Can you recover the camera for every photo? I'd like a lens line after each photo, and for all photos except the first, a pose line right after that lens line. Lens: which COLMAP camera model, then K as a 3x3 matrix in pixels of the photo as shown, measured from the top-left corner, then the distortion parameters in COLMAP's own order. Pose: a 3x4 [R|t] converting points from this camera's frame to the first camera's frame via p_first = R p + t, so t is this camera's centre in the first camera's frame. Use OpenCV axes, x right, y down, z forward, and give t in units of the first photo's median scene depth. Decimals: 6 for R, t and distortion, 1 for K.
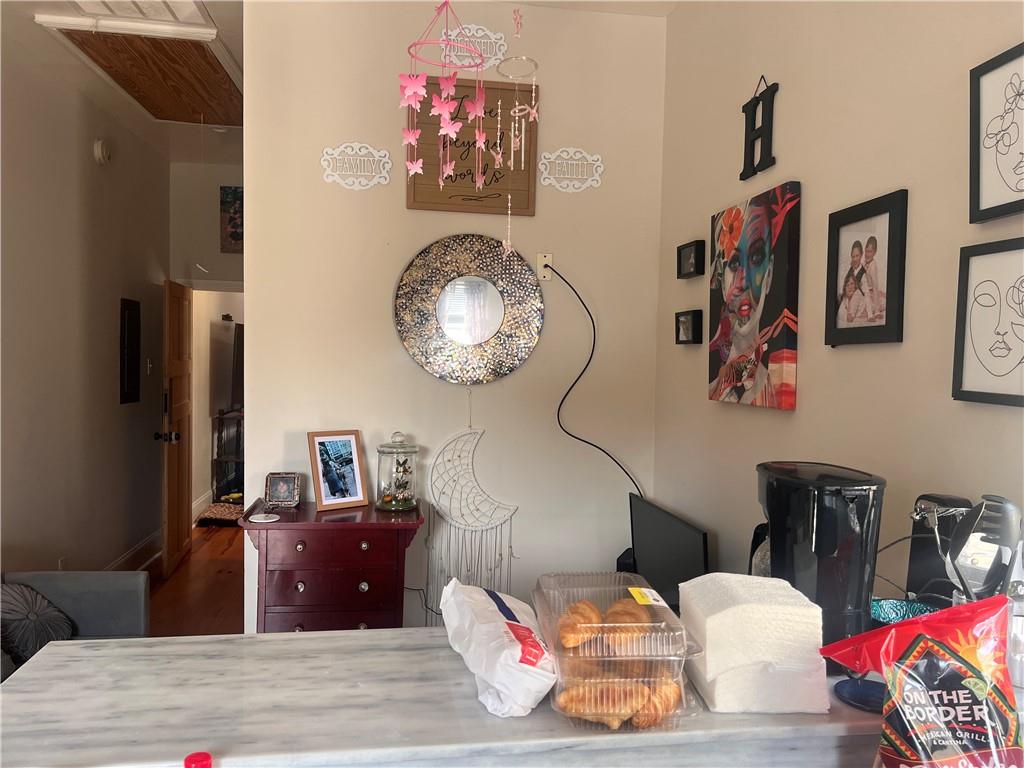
lens RADIAL K [[772.6, 0, 514.2], [0, 772.6, 386.2], [0, 0, 1]] dist [0.029309, -0.023879]
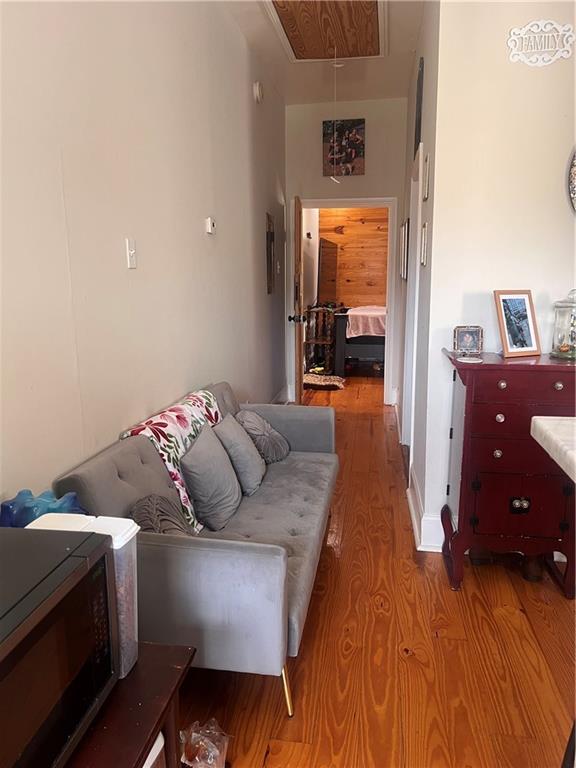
lens RADIAL K [[579.5, 0, 286.8], [0, 579.5, 381.7], [0, 0, 1]] dist [0.029309, -0.023879]
pose [[0.957498, 0.024194, -0.287422, -0.299367], [0.014113, 0.991353, 0.130463, 0.074081], [0.288093, -0.128974, 0.948877, 0.061583]]
